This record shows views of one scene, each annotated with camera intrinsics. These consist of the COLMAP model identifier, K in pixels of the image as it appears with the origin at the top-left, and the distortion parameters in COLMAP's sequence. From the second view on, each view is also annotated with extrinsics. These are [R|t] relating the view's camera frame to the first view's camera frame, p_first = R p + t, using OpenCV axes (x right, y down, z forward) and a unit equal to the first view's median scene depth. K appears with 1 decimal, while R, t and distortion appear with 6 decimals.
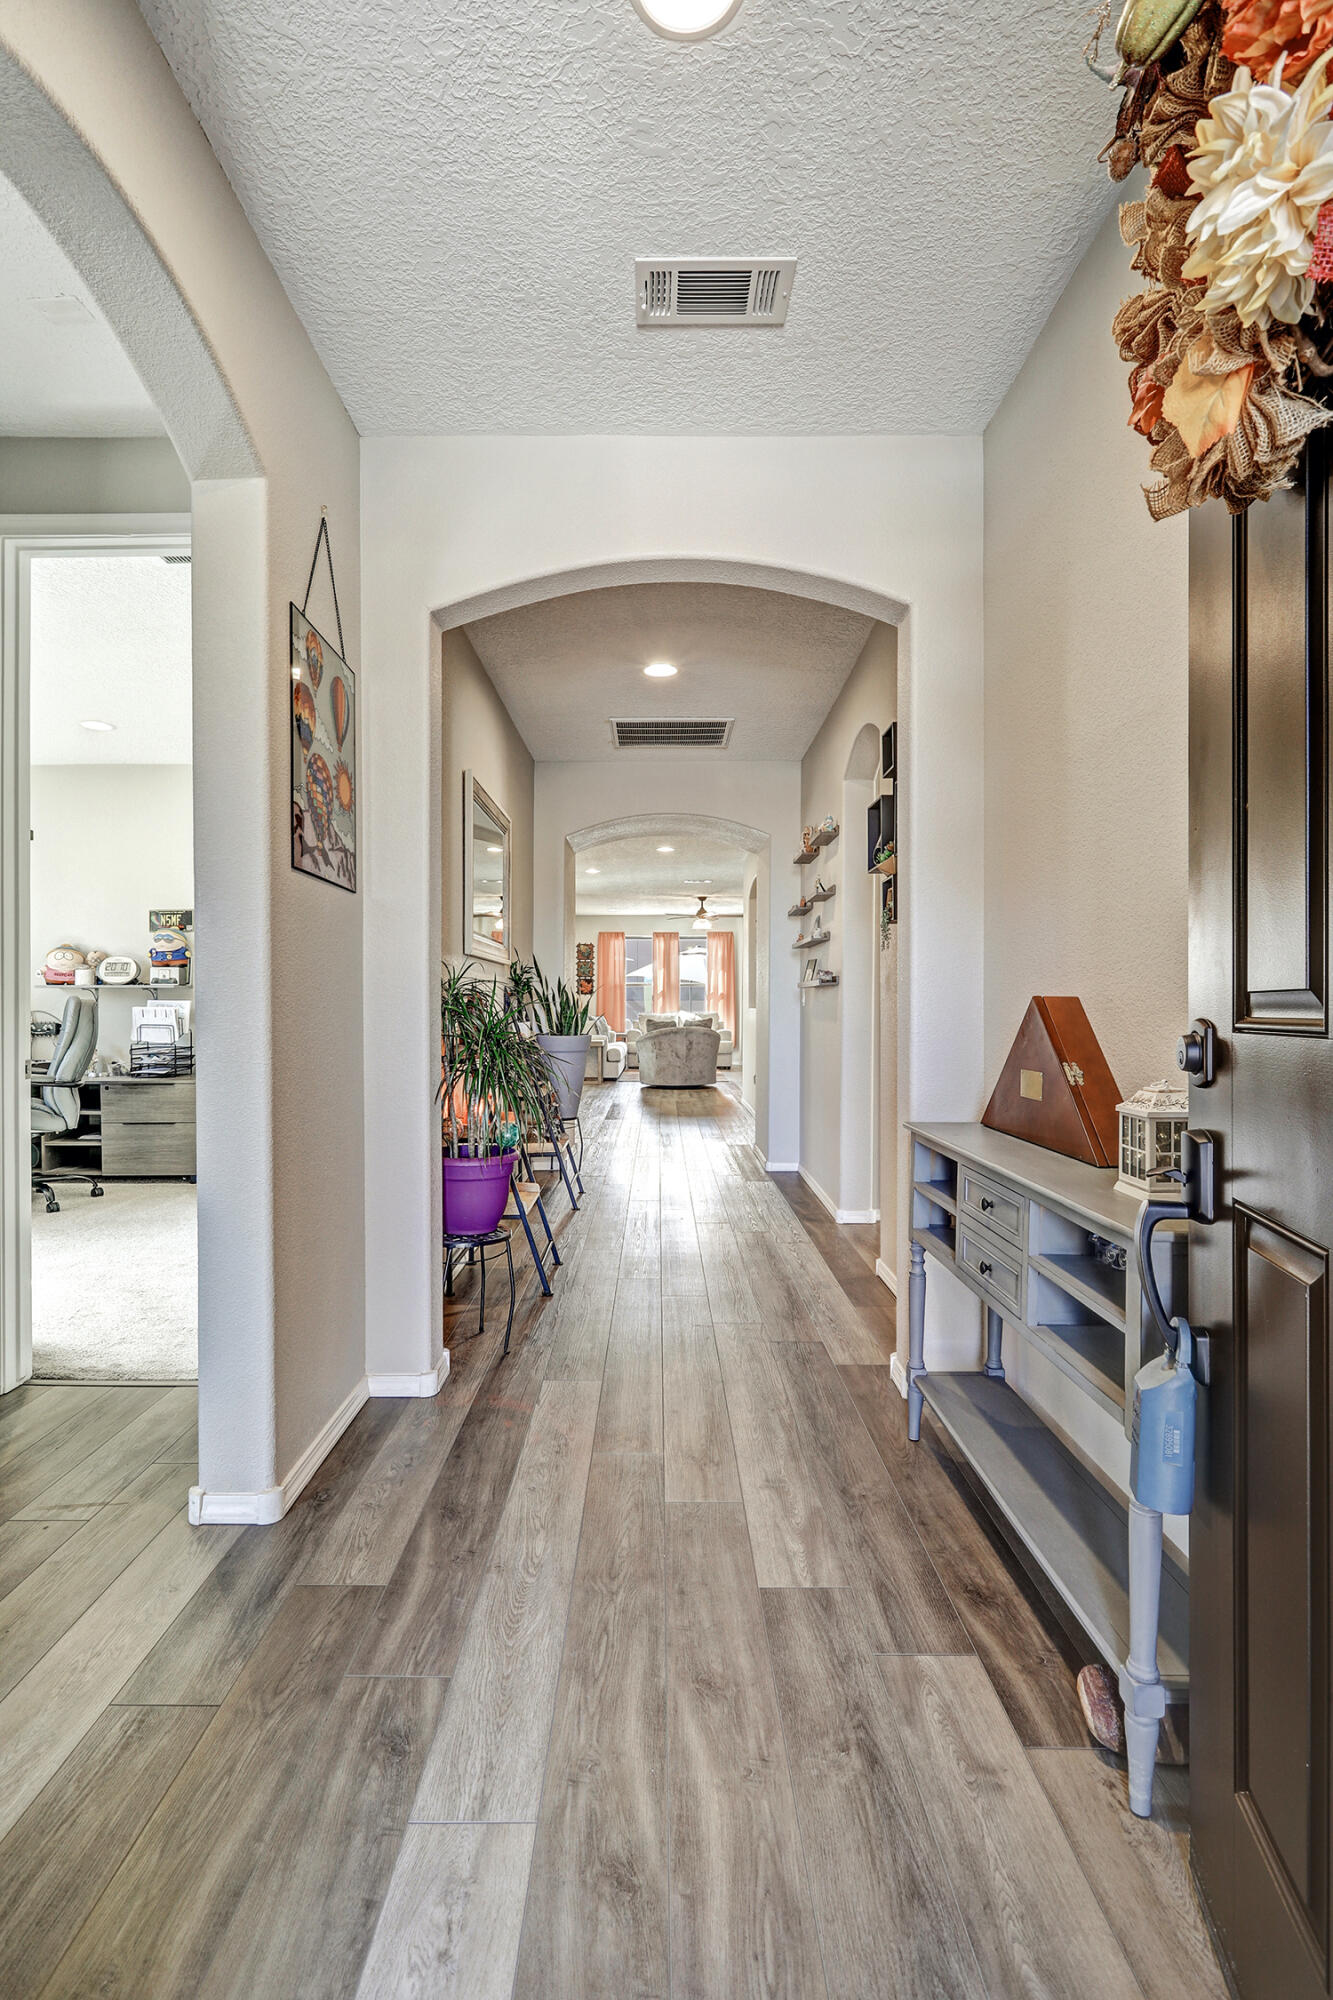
lens RADIAL K [[959.2, 0, 664.5], [0, 959.2, 1002.5], [0, 0, 1]] dist [-0.005200, 0.000904]
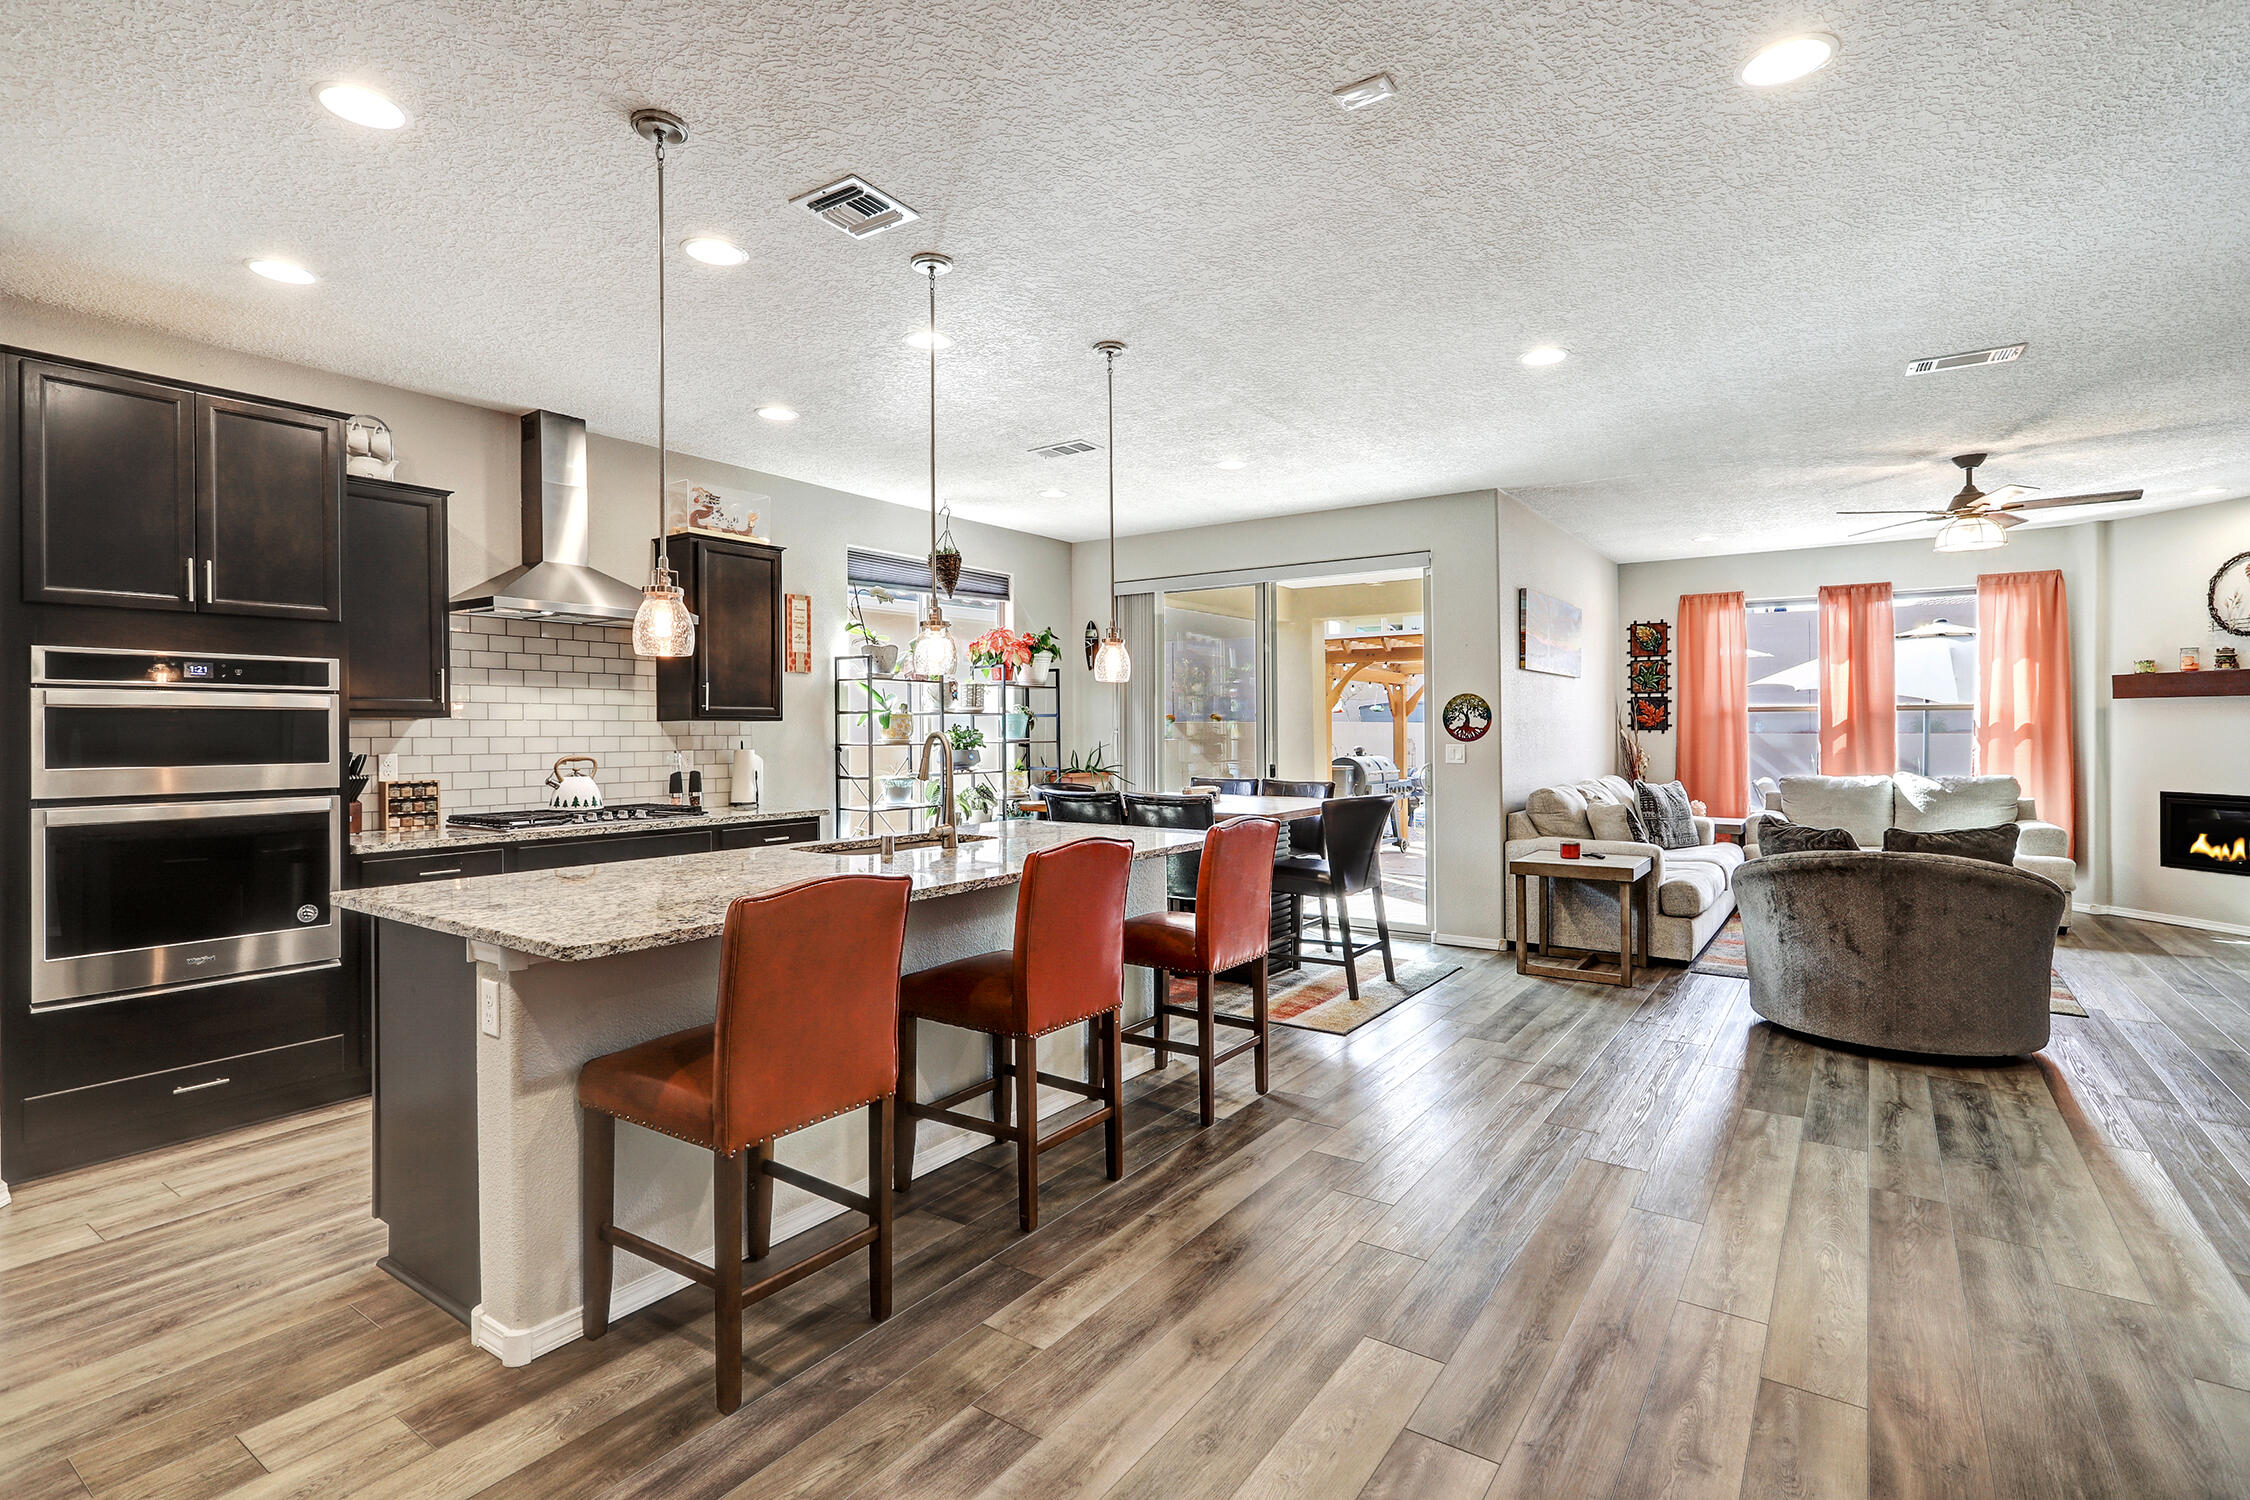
lens RADIAL K [[1079.1, 0, 1152.5], [0, 1079.1, 715.1], [0, 0, 1]] dist [-0.005200, 0.000904]
pose [[0.830942, -0.006592, -0.556319, 0.008079], [-0.001660, 0.999896, -0.014328, -0.008183], [0.556356, 0.012829, 0.830845, 0.432738]]
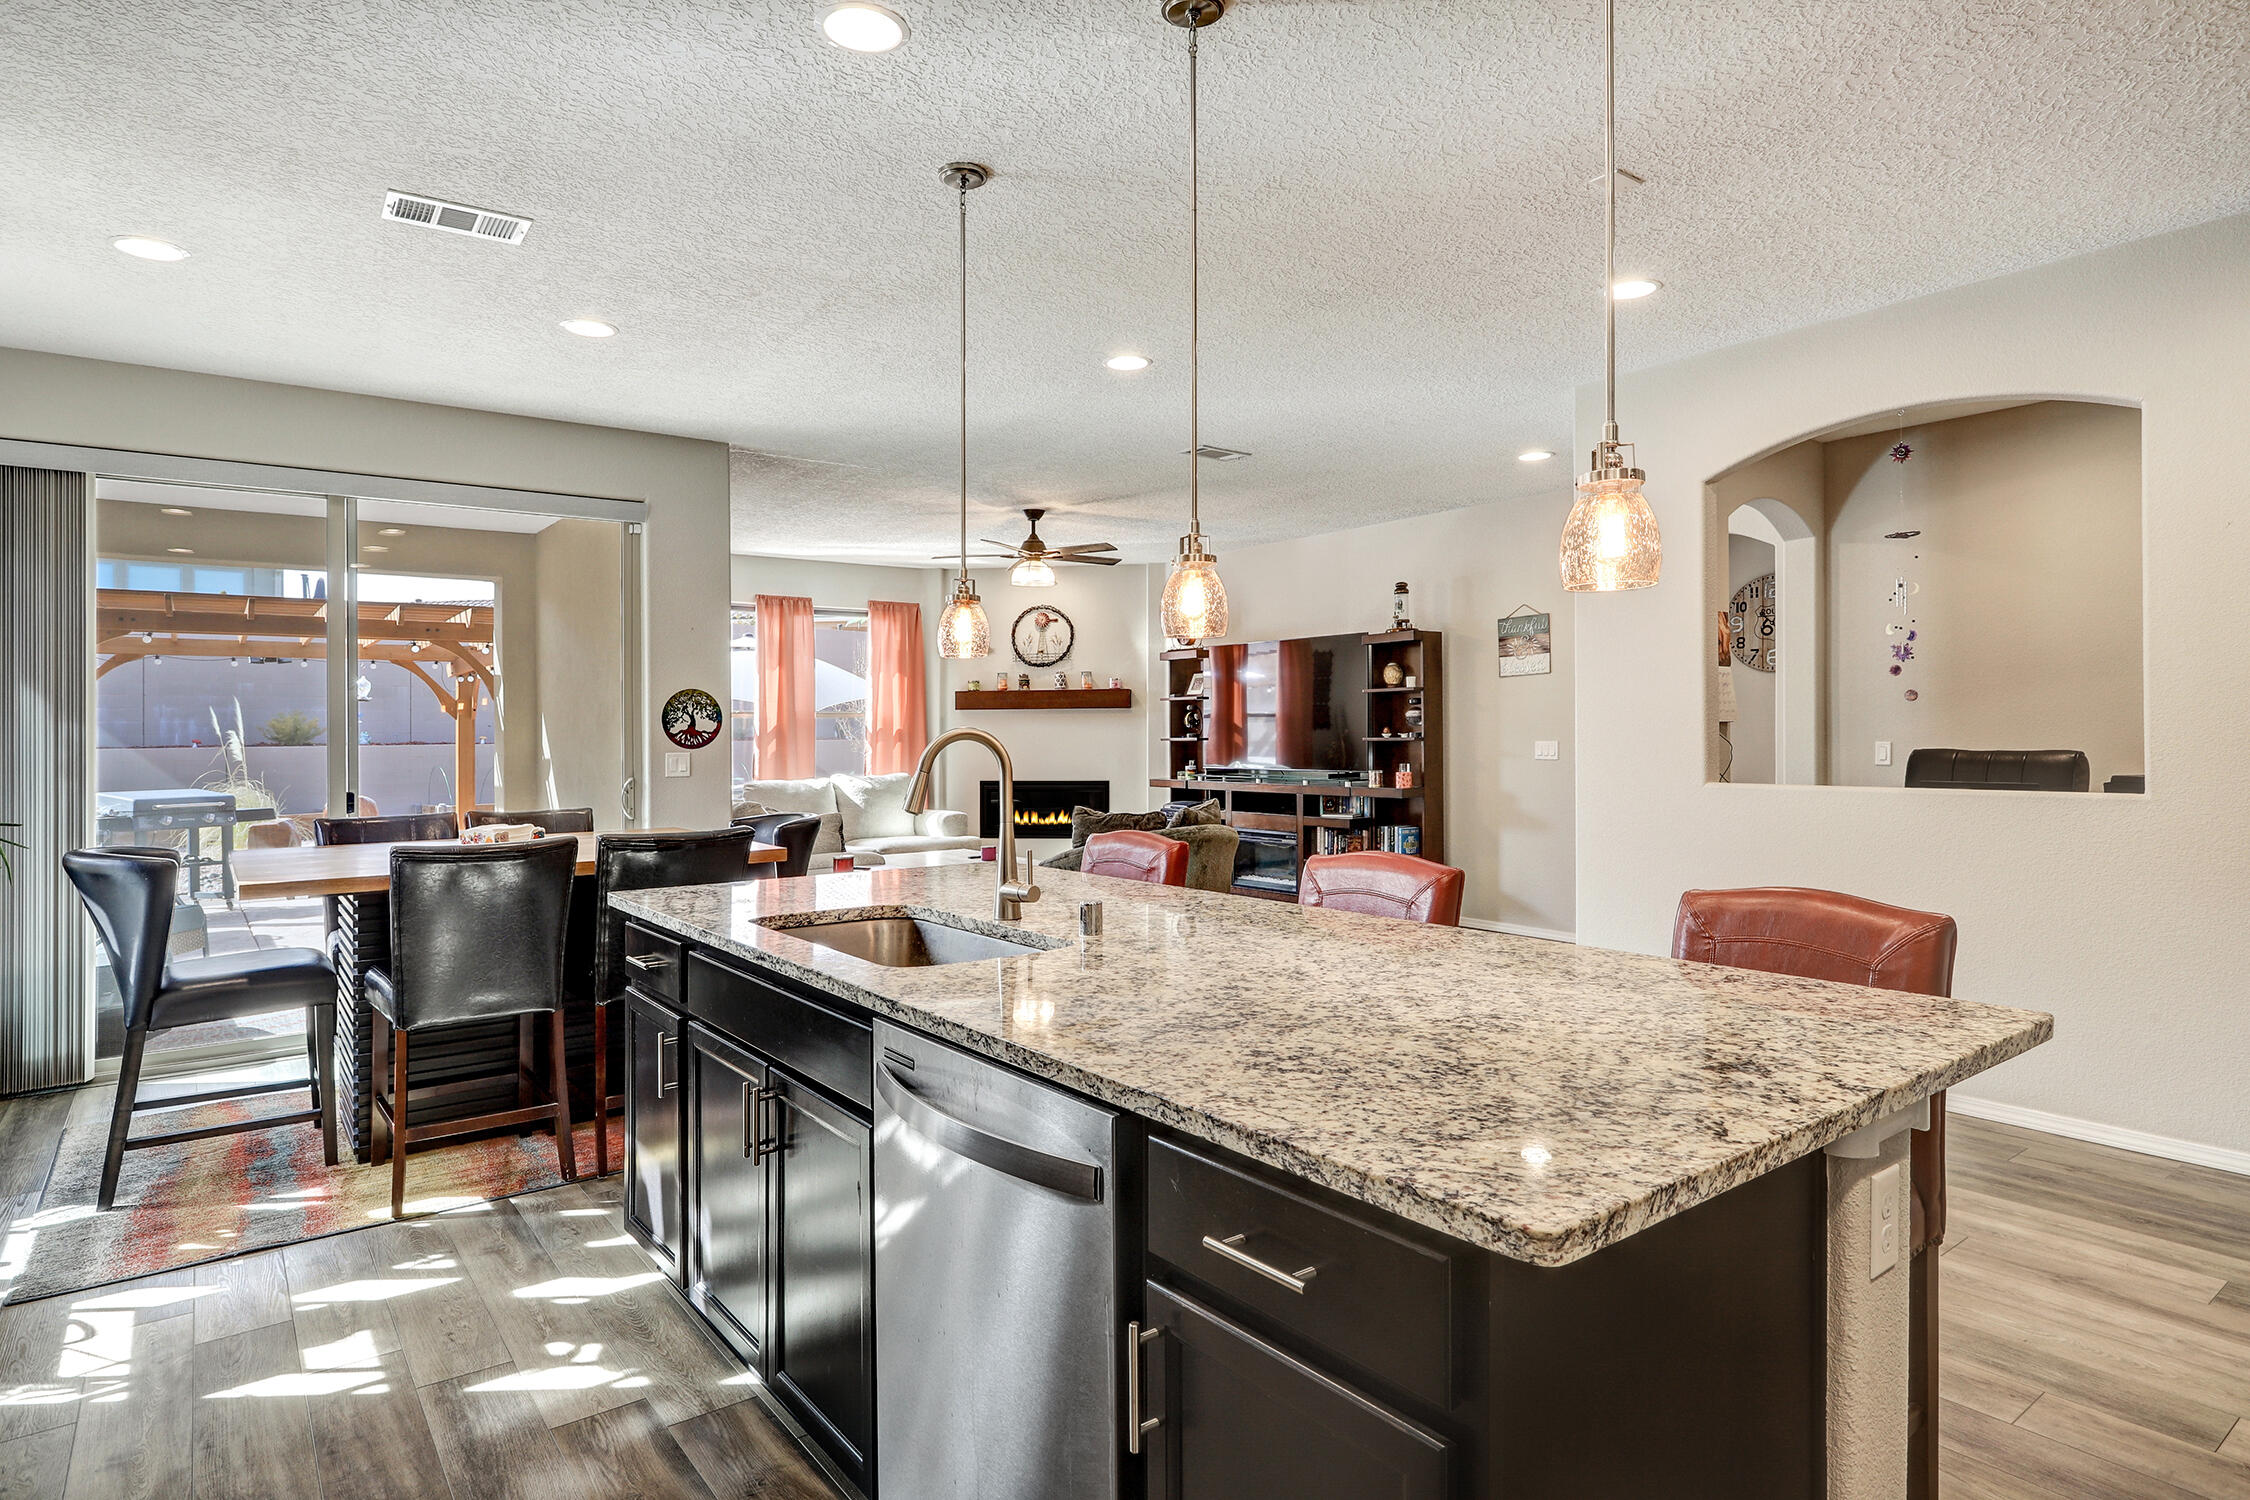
lens RADIAL K [[1223.9, 0, 1105.1], [0, 1223.9, 743.3], [0, 0, 1]] dist [0.000154, 0.002160]
pose [[0.789194, -0.010102, 0.614061, -0.229944], [0.009493, 0.999946, 0.004250, -0.006445], [-0.614070, 0.002475, 0.789247, 0.463560]]
